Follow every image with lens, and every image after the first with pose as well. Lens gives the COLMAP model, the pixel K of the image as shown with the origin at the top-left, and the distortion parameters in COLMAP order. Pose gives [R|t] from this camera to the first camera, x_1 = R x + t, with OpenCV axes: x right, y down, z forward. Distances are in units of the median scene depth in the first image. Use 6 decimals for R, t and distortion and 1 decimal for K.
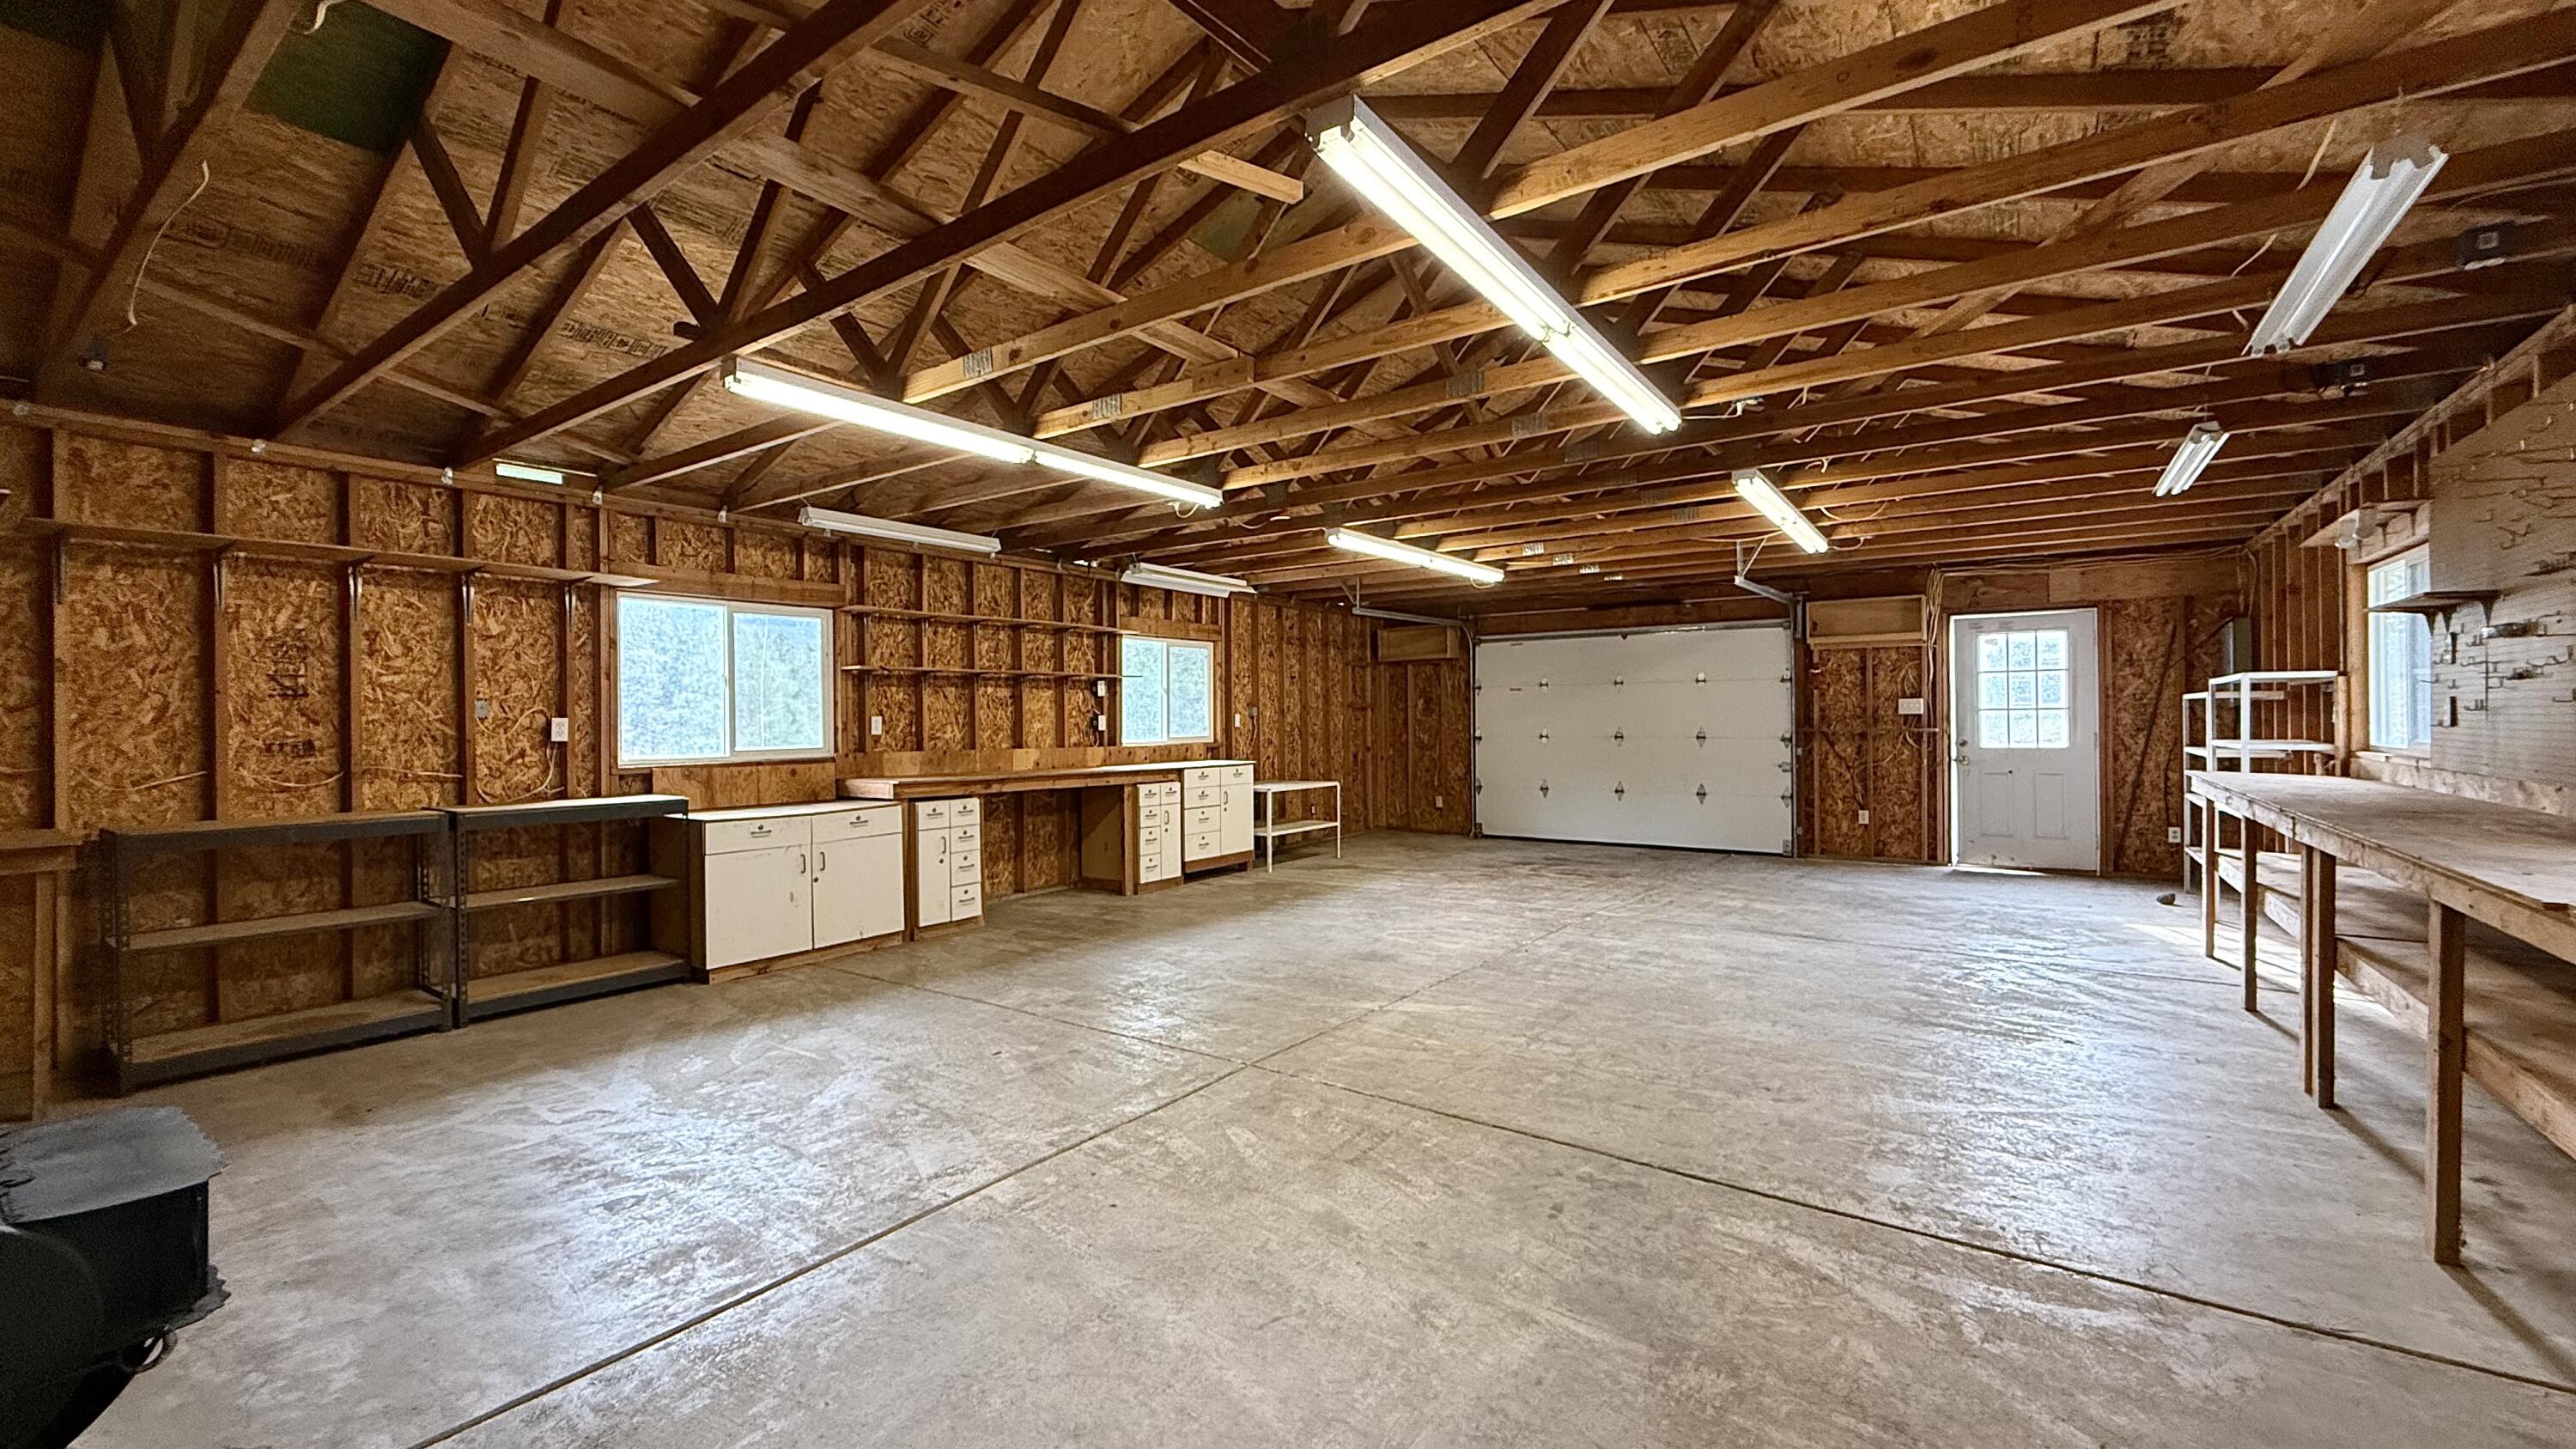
lens RADIAL K [[1018.8, 0, 1281.9], [0, 1018.8, 715.4], [0, 0, 1]] dist [0.000770, 0.000035]
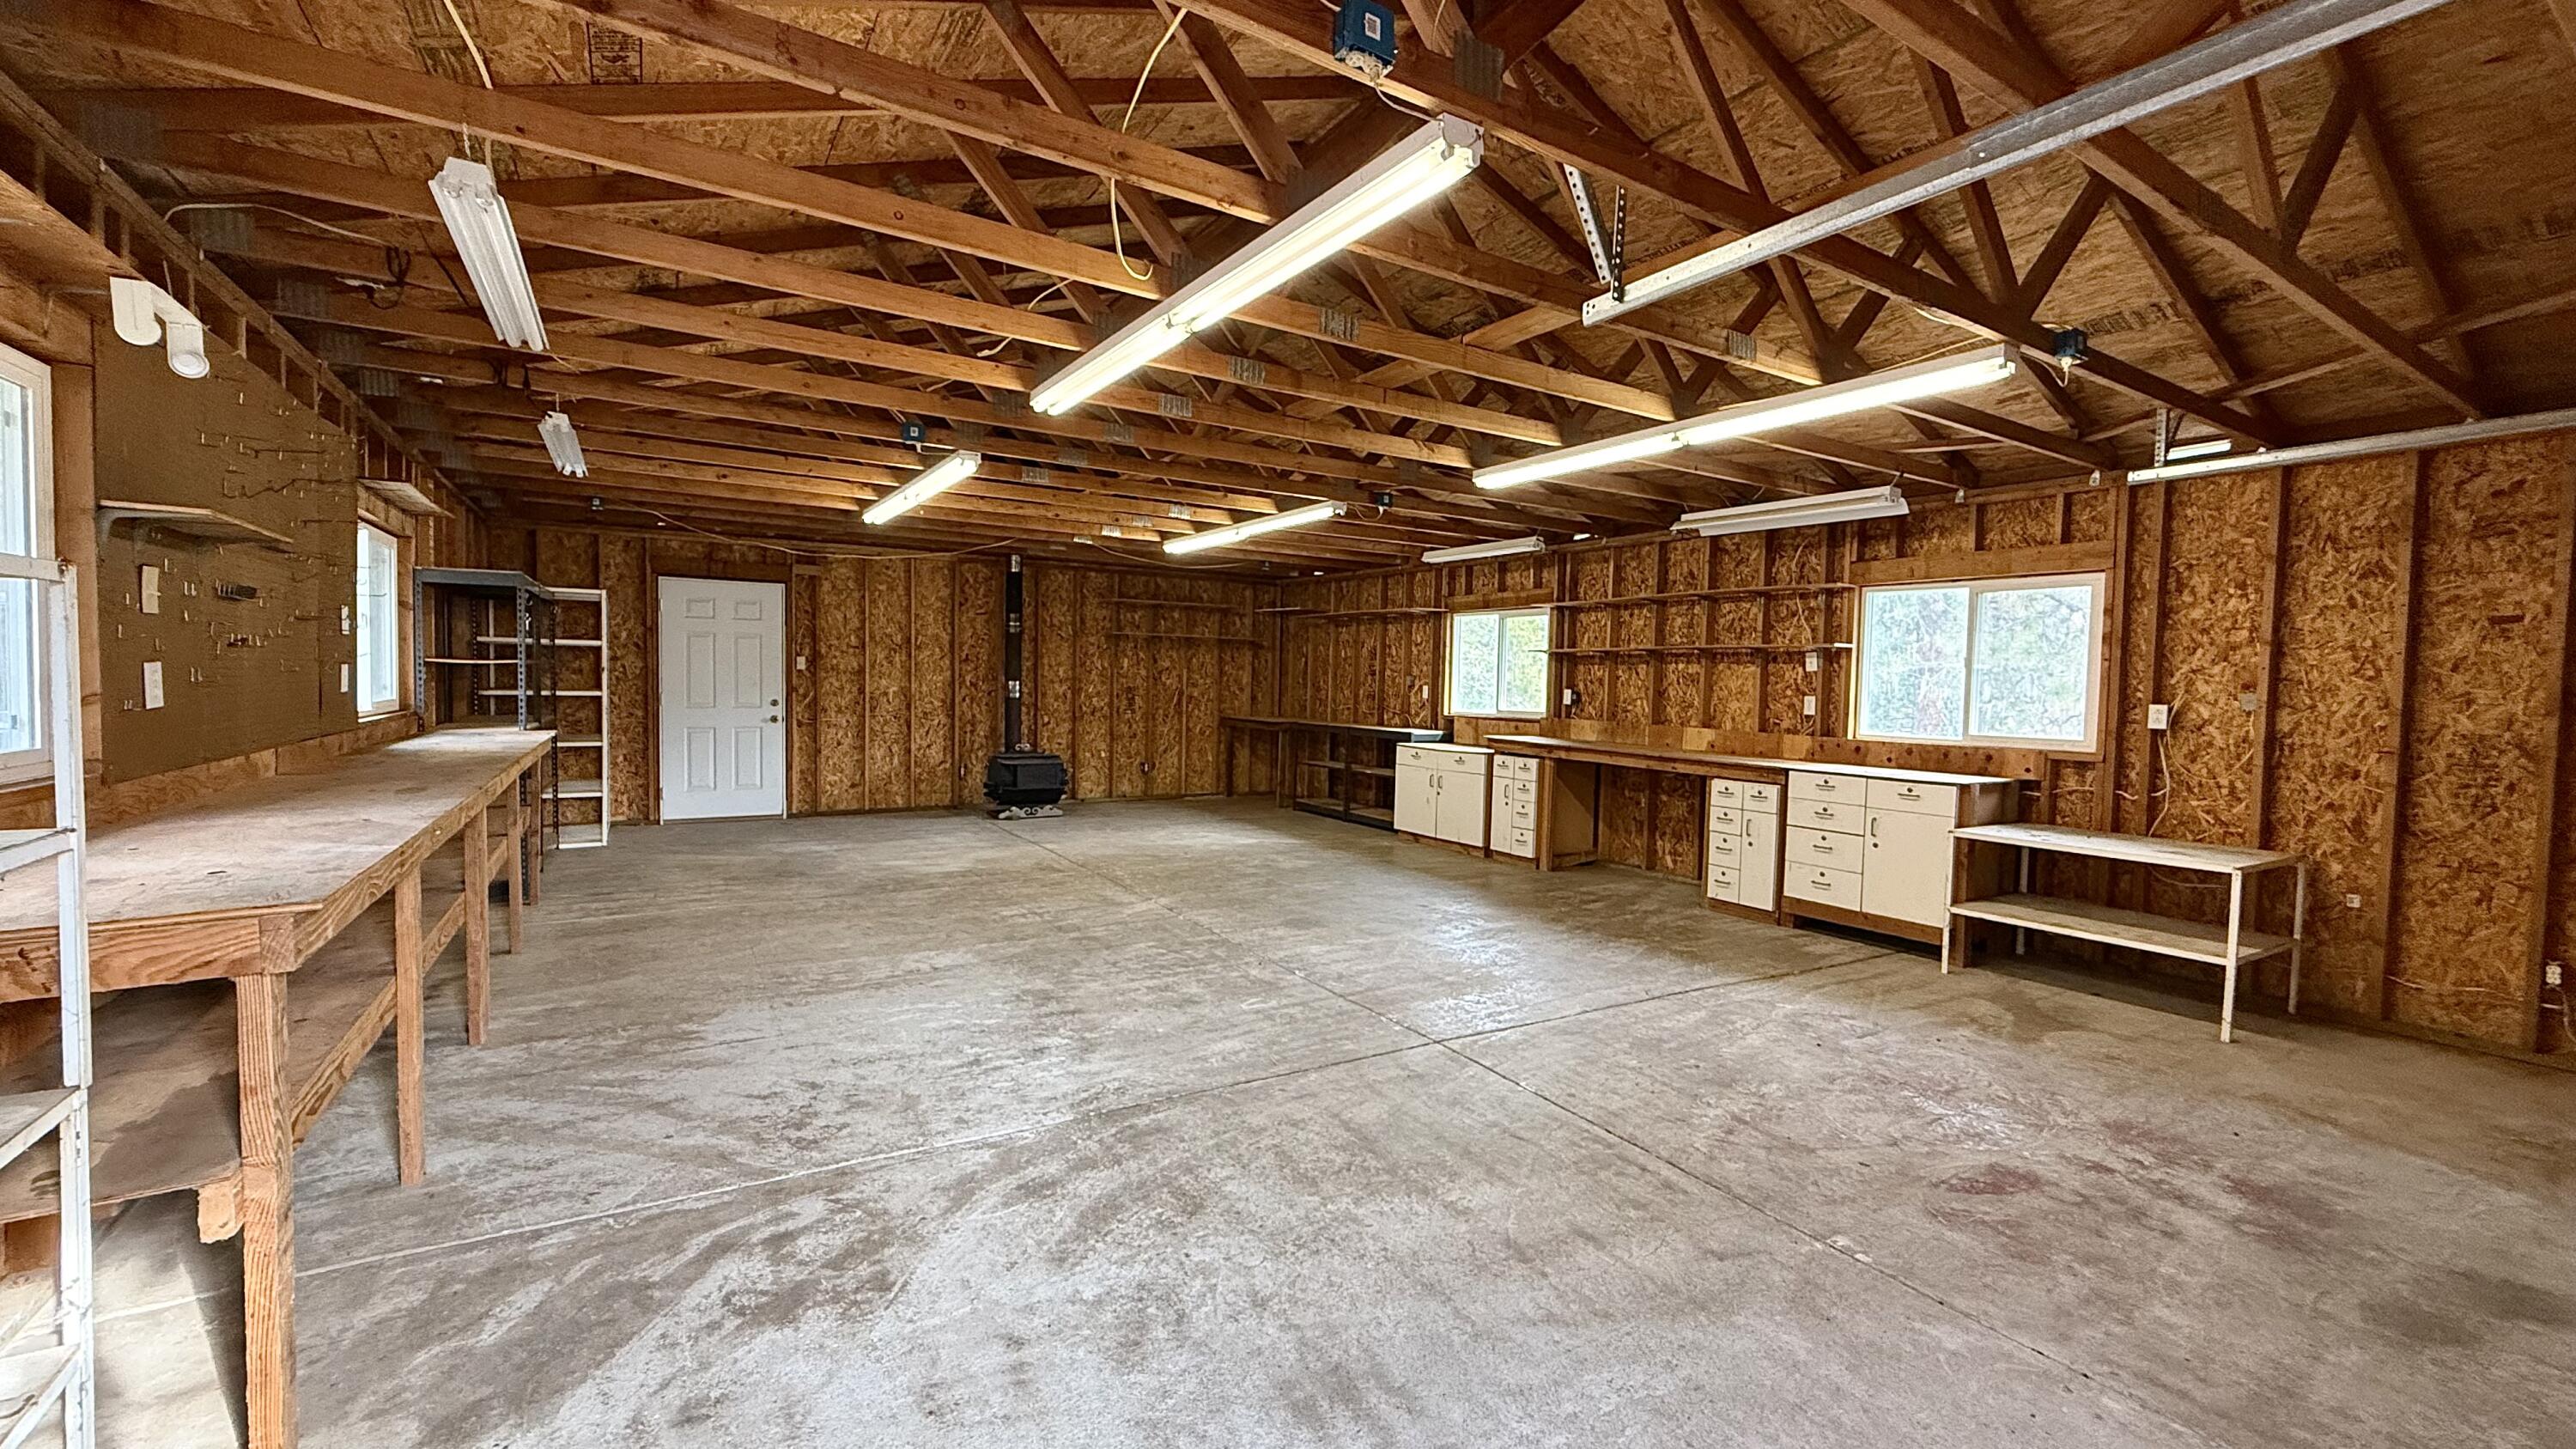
lens RADIAL K [[1018.8, 0, 1283.3], [0, 1018.8, 725.3], [0, 0, 1]] dist [0.000770, 0.000035]
pose [[-0.383855, 0.037938, -0.922614, 0.771016], [-0.022297, 0.998484, 0.050334, -0.008975], [0.923124, 0.039892, -0.382427, 1.013223]]
